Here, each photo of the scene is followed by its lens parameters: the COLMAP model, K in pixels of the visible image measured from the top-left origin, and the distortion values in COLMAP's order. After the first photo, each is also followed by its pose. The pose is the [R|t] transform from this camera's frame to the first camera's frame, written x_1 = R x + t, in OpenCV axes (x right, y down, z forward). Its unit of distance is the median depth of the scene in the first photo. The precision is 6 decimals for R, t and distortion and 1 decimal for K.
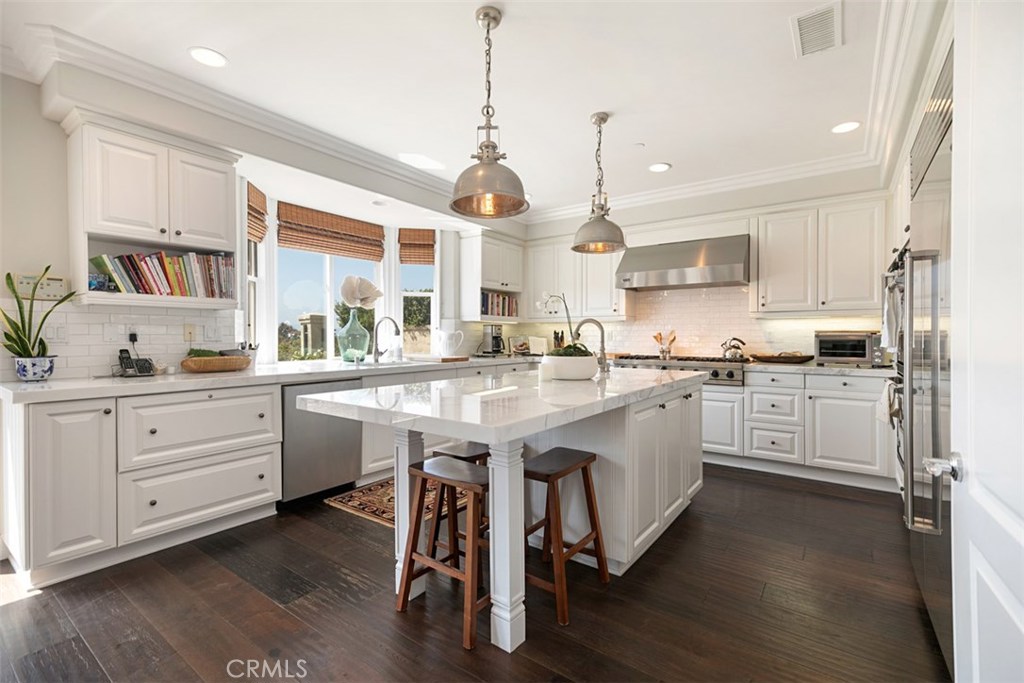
lens RADIAL K [[456.7, 0, 511.9], [0, 456.7, 337.3], [0, 0, 1]] dist [0.000903, 0.000247]
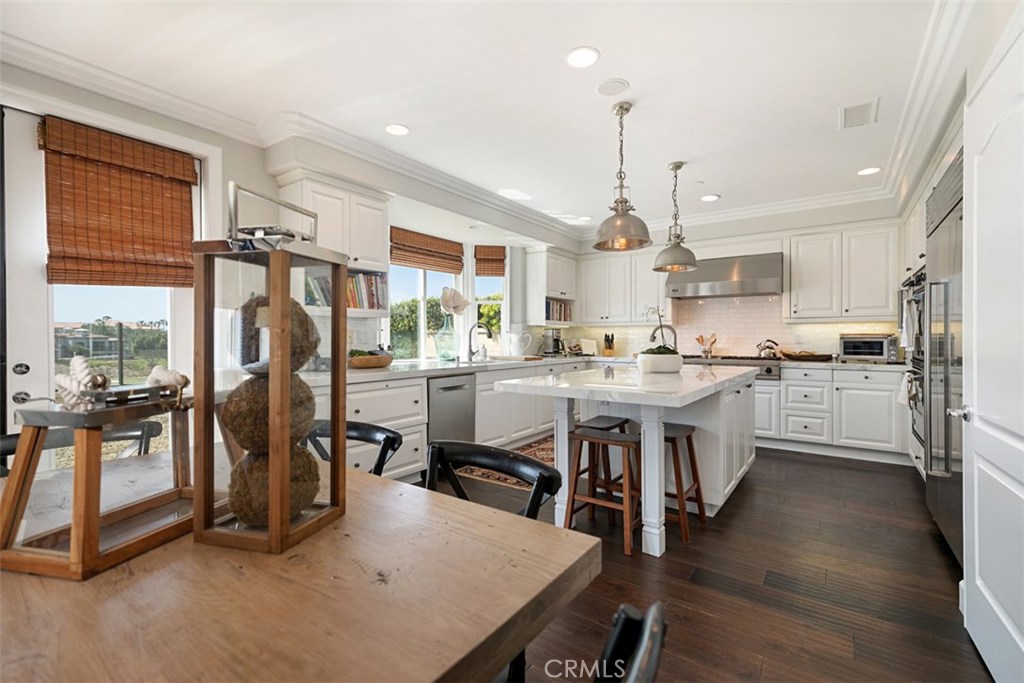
lens RADIAL K [[456.7, 0, 511.9], [0, 456.7, 337.3], [0, 0, 1]] dist [0.000903, 0.000247]
pose [[0.999979, -0.002385, 0.005987, -0.206141], [0.002411, 0.999988, -0.004344, -0.001421], [-0.005977, 0.004358, 0.999973, -0.196444]]
